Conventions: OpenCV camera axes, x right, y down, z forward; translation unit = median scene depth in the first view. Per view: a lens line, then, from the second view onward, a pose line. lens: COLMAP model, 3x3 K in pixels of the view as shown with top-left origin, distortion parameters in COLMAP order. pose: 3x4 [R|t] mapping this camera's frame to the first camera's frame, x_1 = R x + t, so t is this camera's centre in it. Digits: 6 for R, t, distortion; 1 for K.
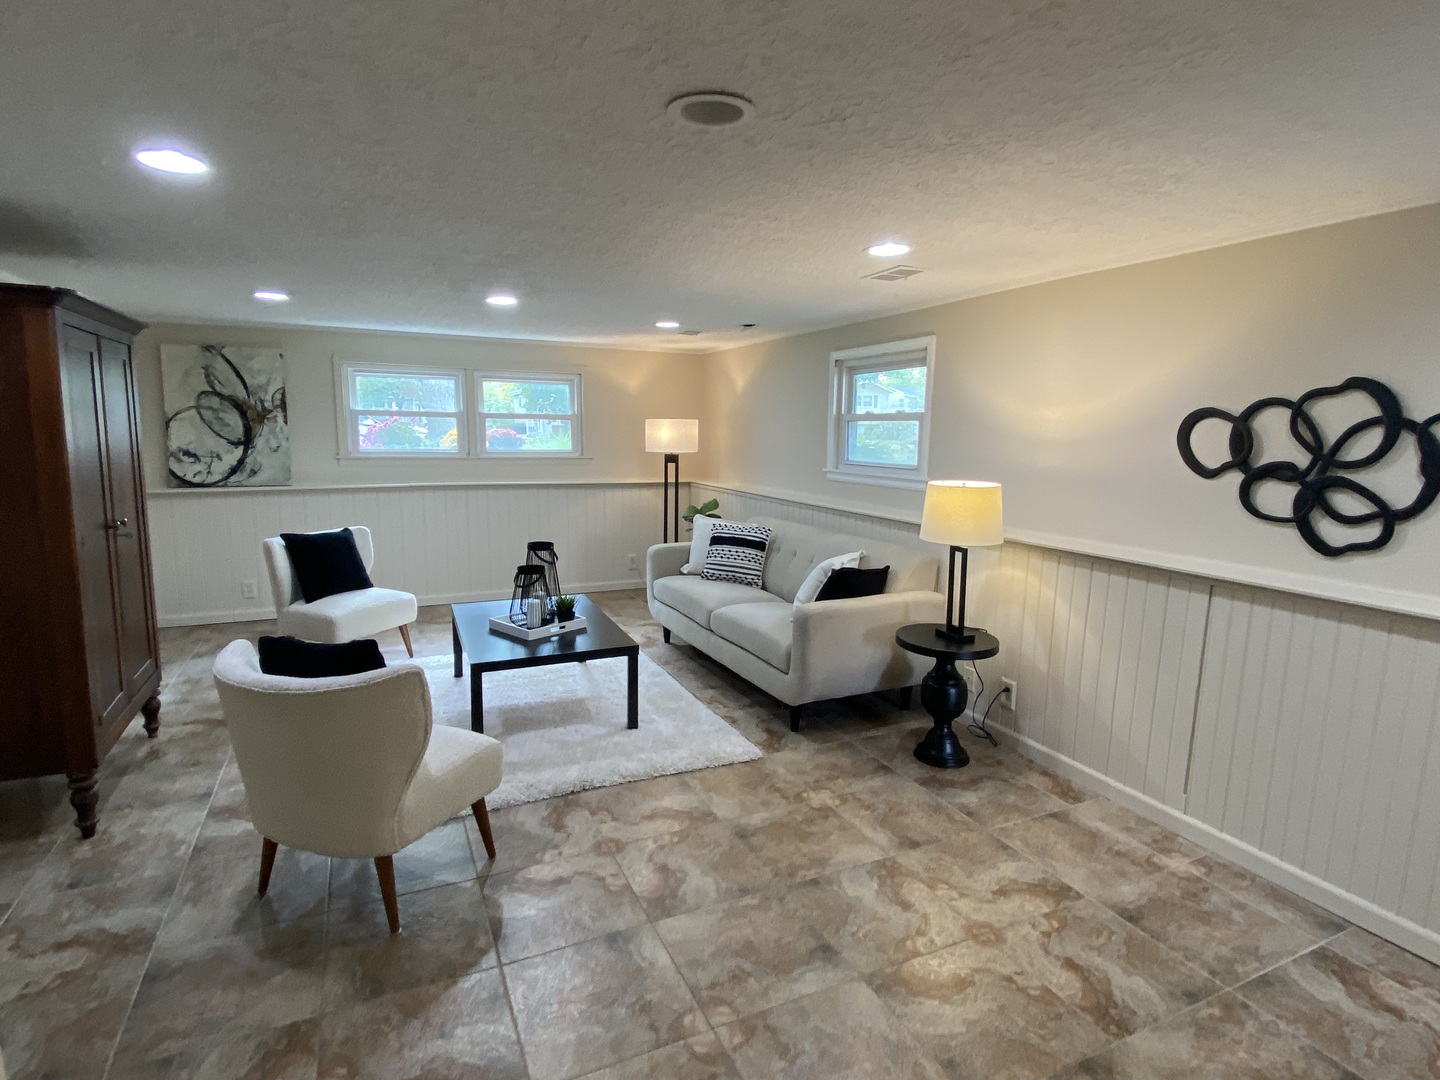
lens RADIAL K [[746.0, 0, 719.3], [0, 746.0, 534.6], [0, 0, 1]] dist [0.063908, -0.062485]
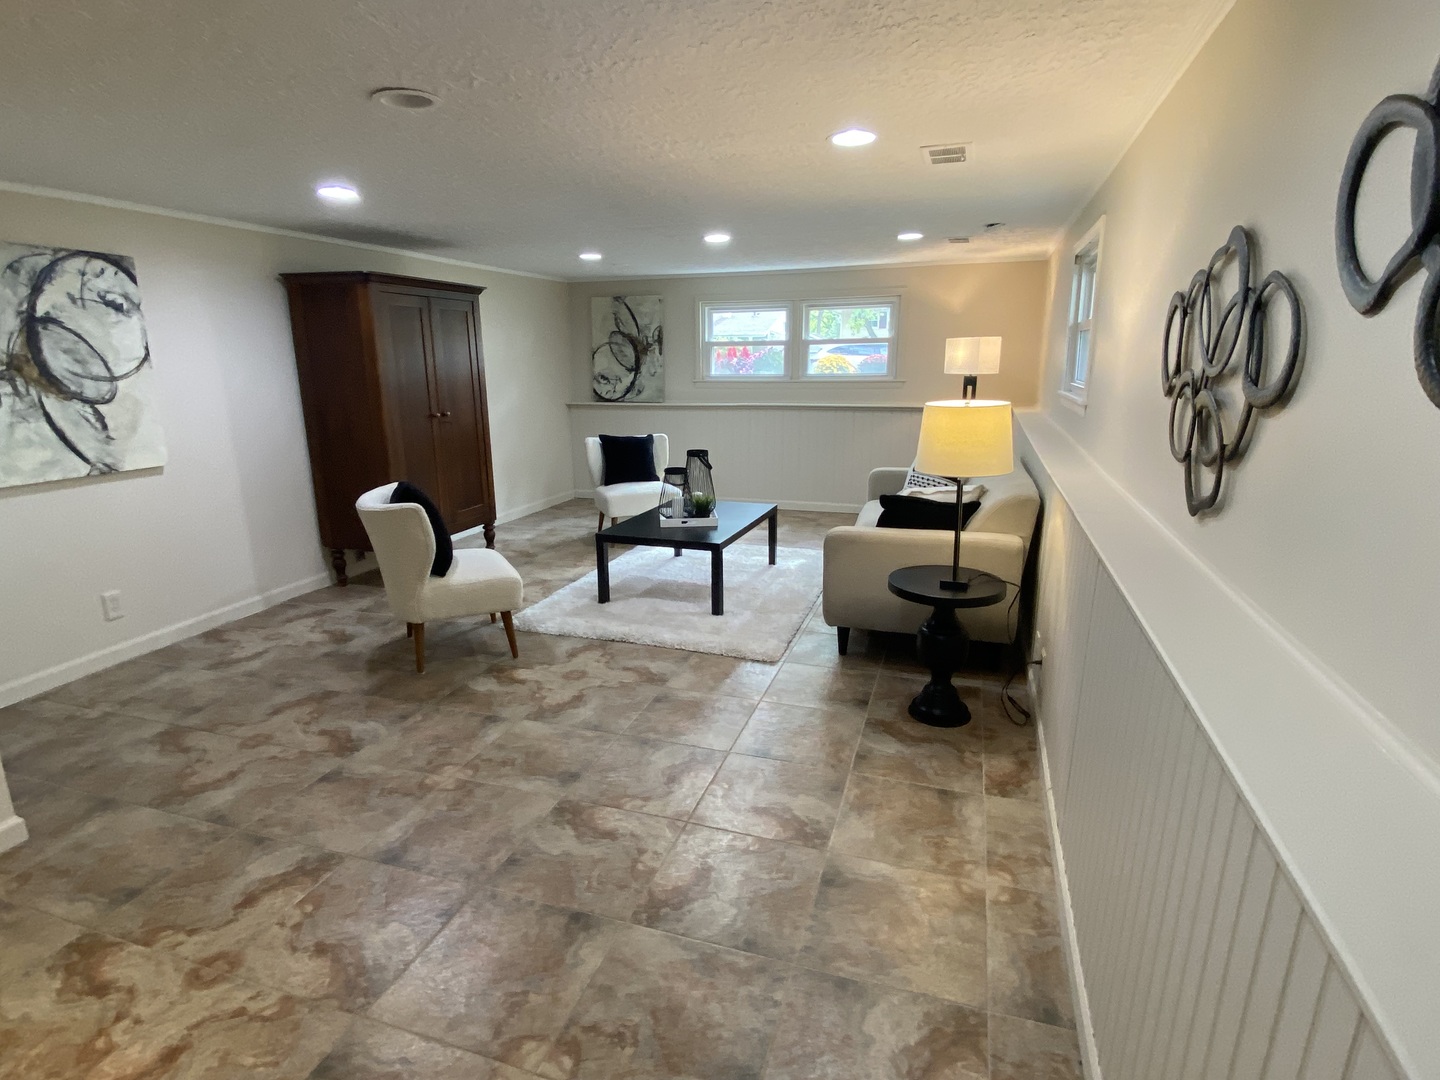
lens RADIAL K [[746.0, 0, 719.3], [0, 746.0, 534.6], [0, 0, 1]] dist [0.063908, -0.062485]
pose [[0.727725, 0.138685, -0.671701, 0.487013], [-0.079949, 0.989820, 0.117749, 0.001933], [0.681193, -0.031987, 0.731405, 0.131577]]
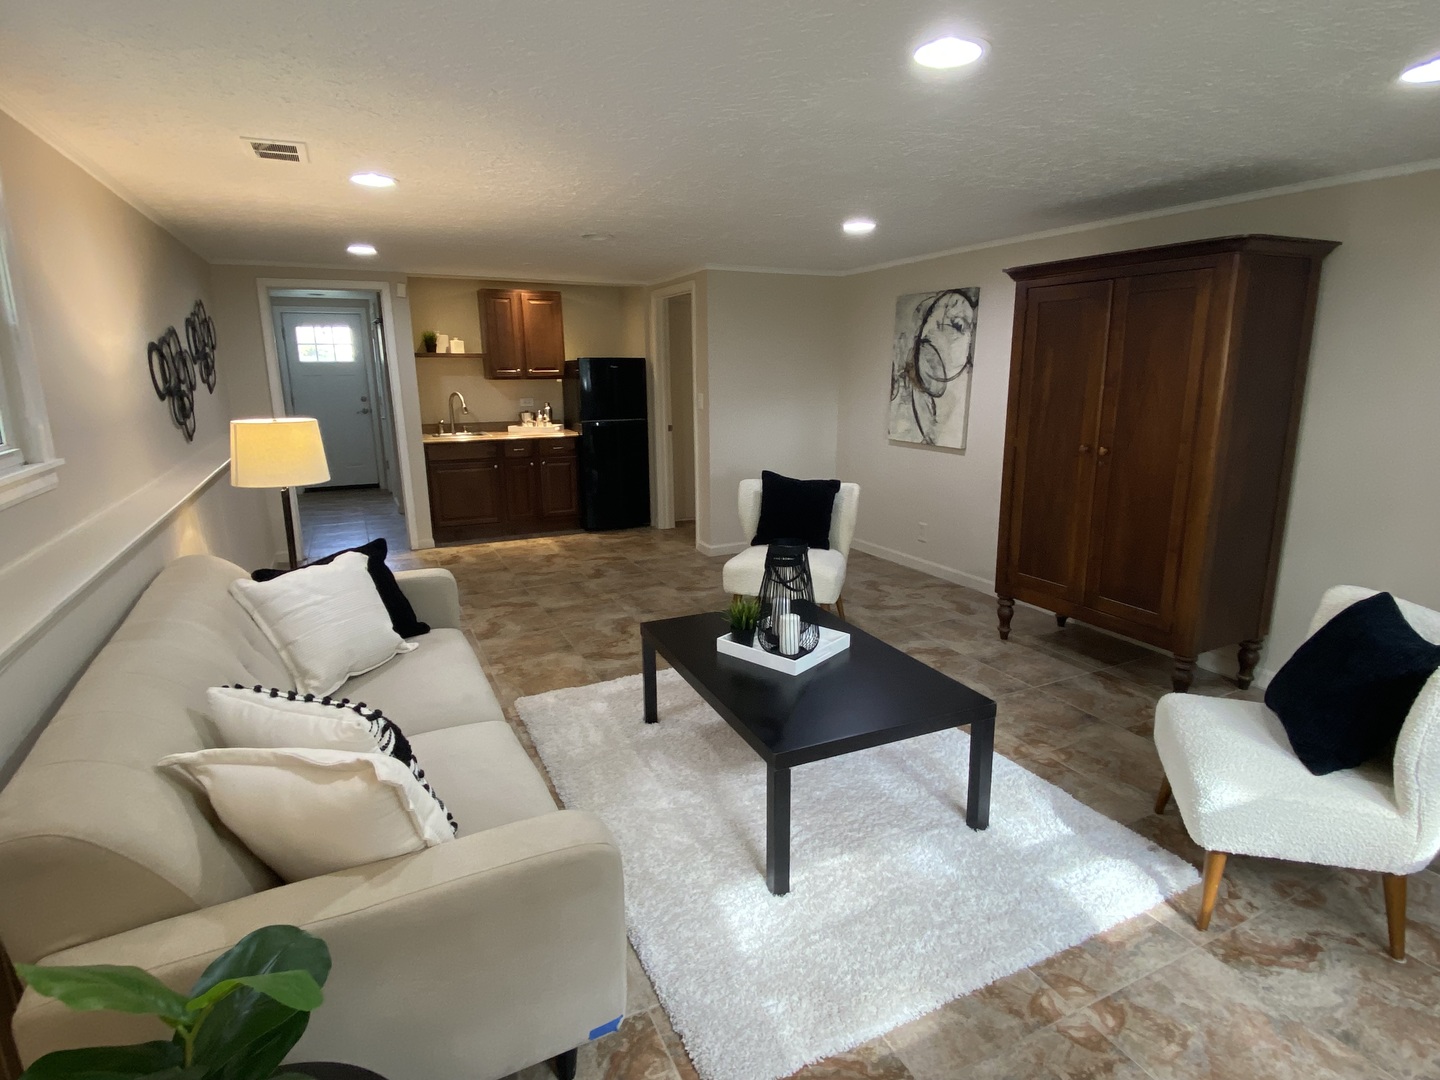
lens RADIAL K [[746.0, 0, 719.3], [0, 746.0, 534.6], [0, 0, 1]] dist [0.063908, -0.062485]
pose [[-1.000000, 0.000699, 0.000216, -0.154025], [0.000730, 0.934954, 0.354768, -0.183953], [0.000046, 0.354768, -0.934954, 1.322568]]
